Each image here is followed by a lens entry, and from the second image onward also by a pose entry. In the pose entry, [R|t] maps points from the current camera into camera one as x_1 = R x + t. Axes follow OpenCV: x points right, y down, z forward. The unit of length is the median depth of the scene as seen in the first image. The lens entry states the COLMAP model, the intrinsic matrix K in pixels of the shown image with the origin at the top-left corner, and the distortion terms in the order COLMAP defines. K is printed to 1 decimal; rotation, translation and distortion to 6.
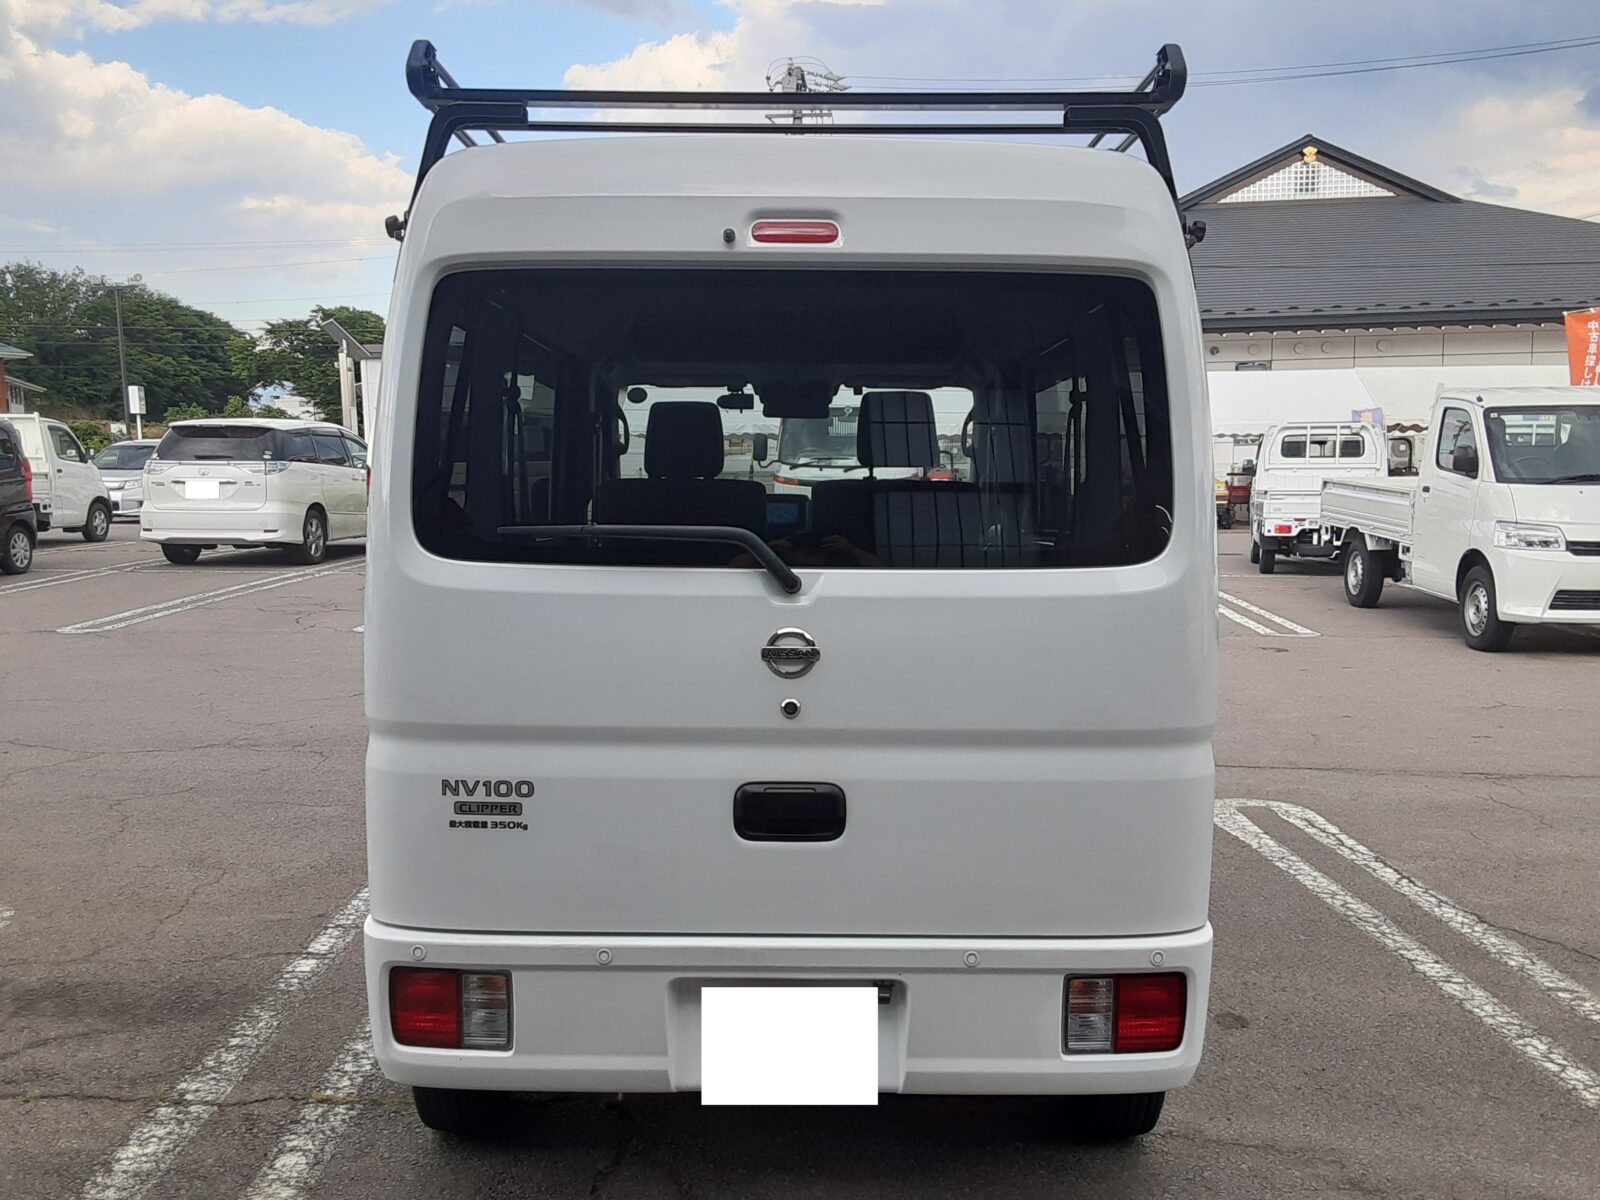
lens RADIAL K [[1427.5, 0, 777.4], [0, 1427.5, 607.8], [0, 0, 1]] dist [0.115138, -0.162943]
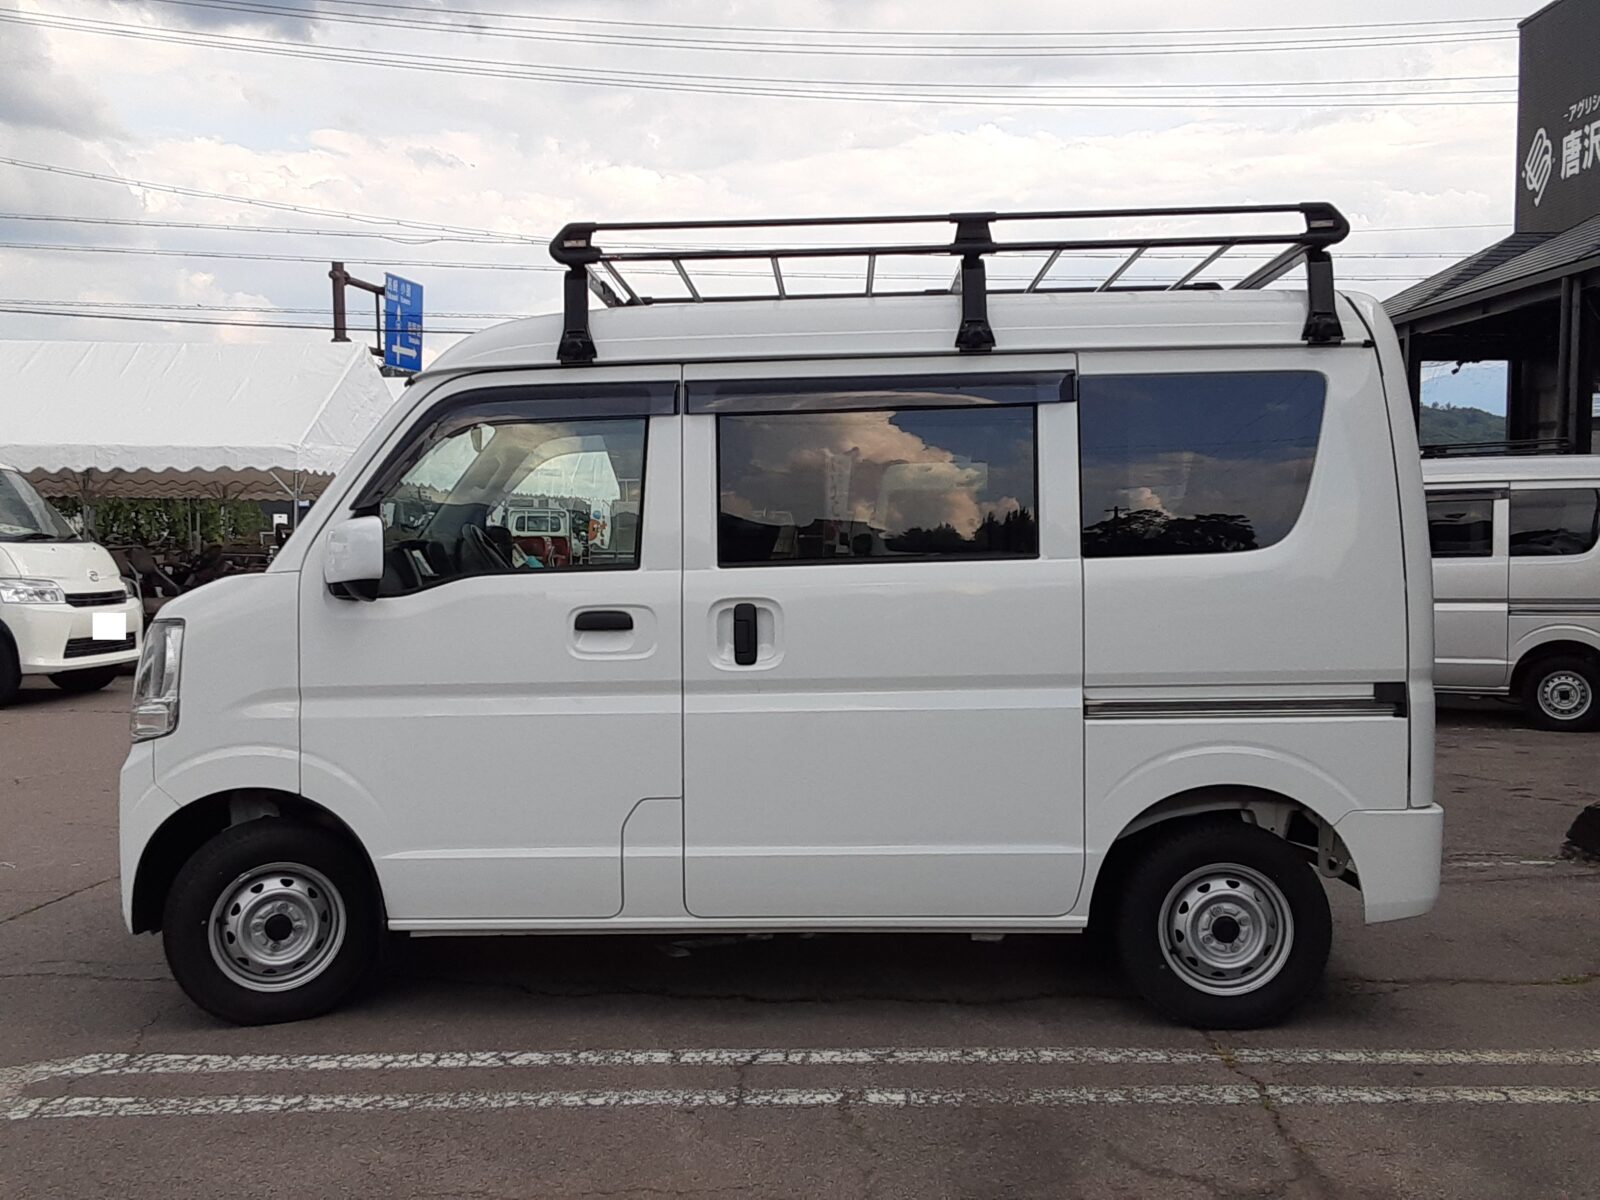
lens RADIAL K [[1773.9, 0, 763.1], [0, 1773.9, 620.3], [0, 0, 1]] dist [0.099954, 0.010235]
pose [[0.020231, -0.053036, 0.998388, -2.135918], [0.100298, 0.993662, 0.050753, -0.136886], [-0.994752, 0.099109, 0.025423, 1.617848]]
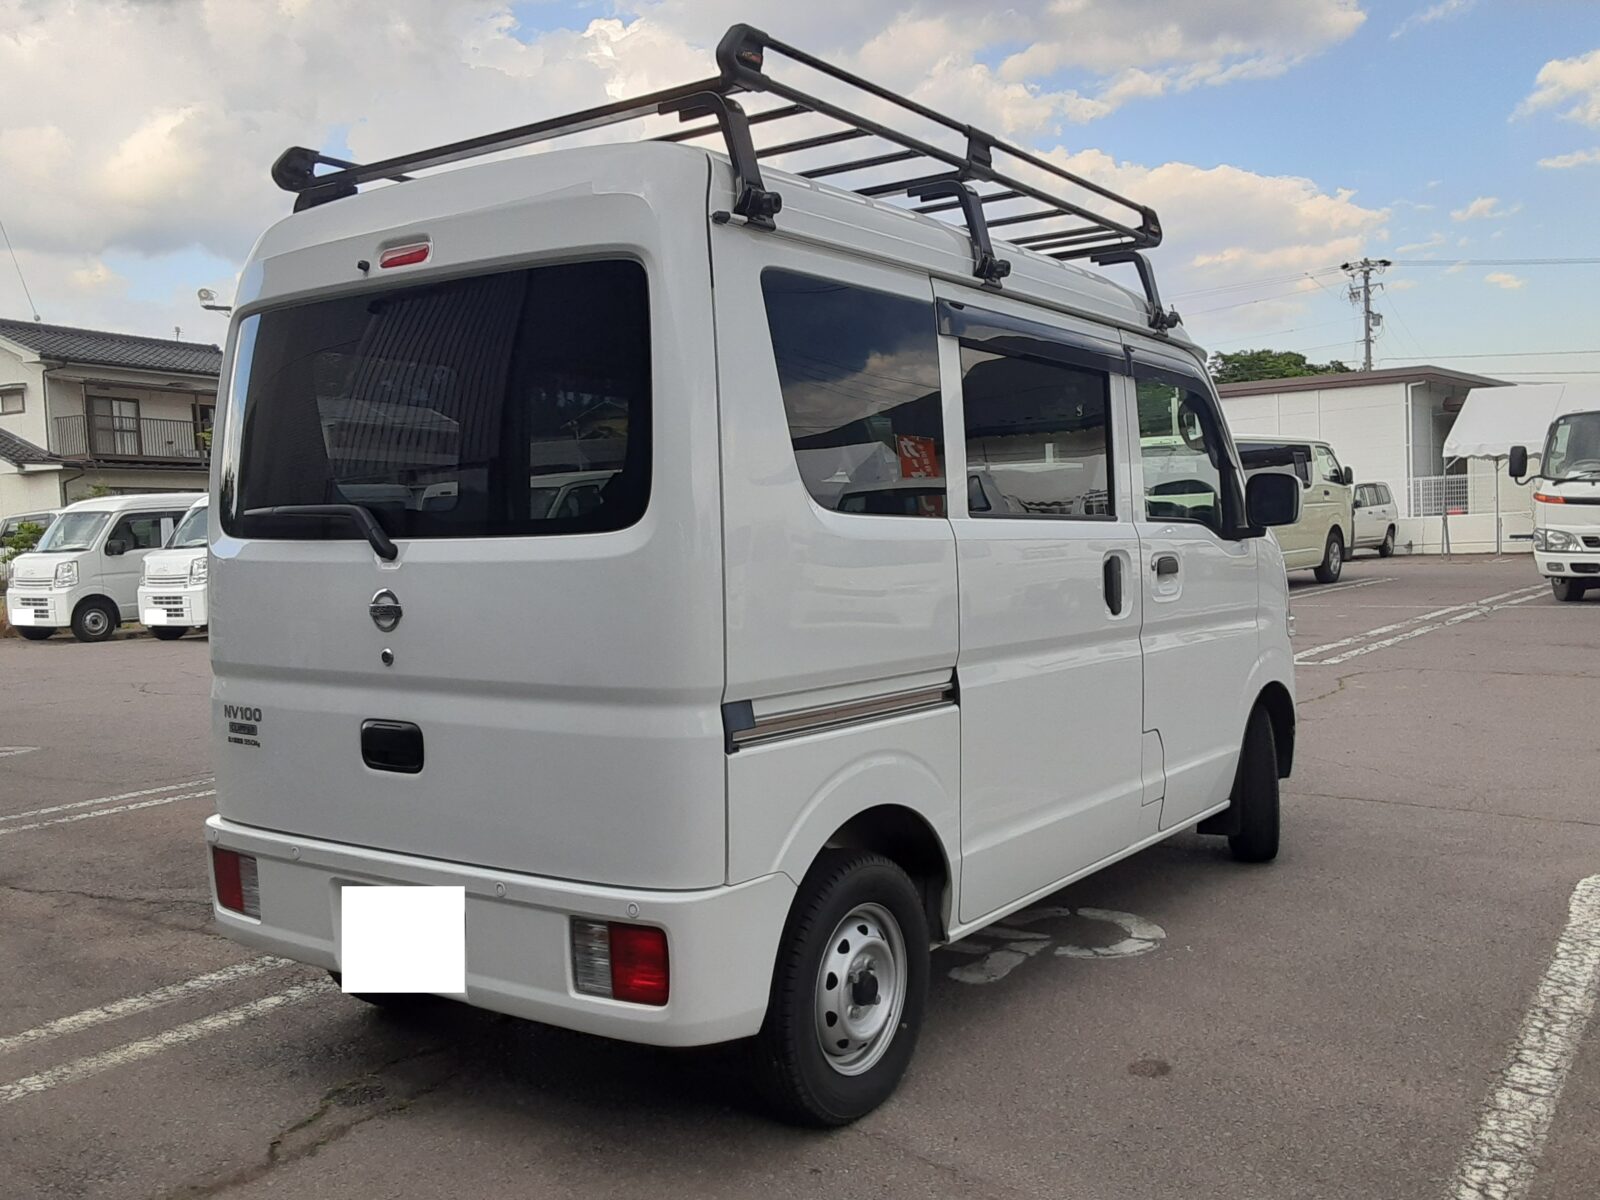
lens RADIAL K [[1426.6, 0, 800.0], [0, 1426.6, 600.0], [0, 0, 1]] dist [0.063216, -0.016147]
pose [[0.817491, 0.006081, -0.575909, 0.921284], [-0.026117, 0.999307, -0.026520, 0.043479], [0.575349, 0.036721, 0.817083, 0.216757]]
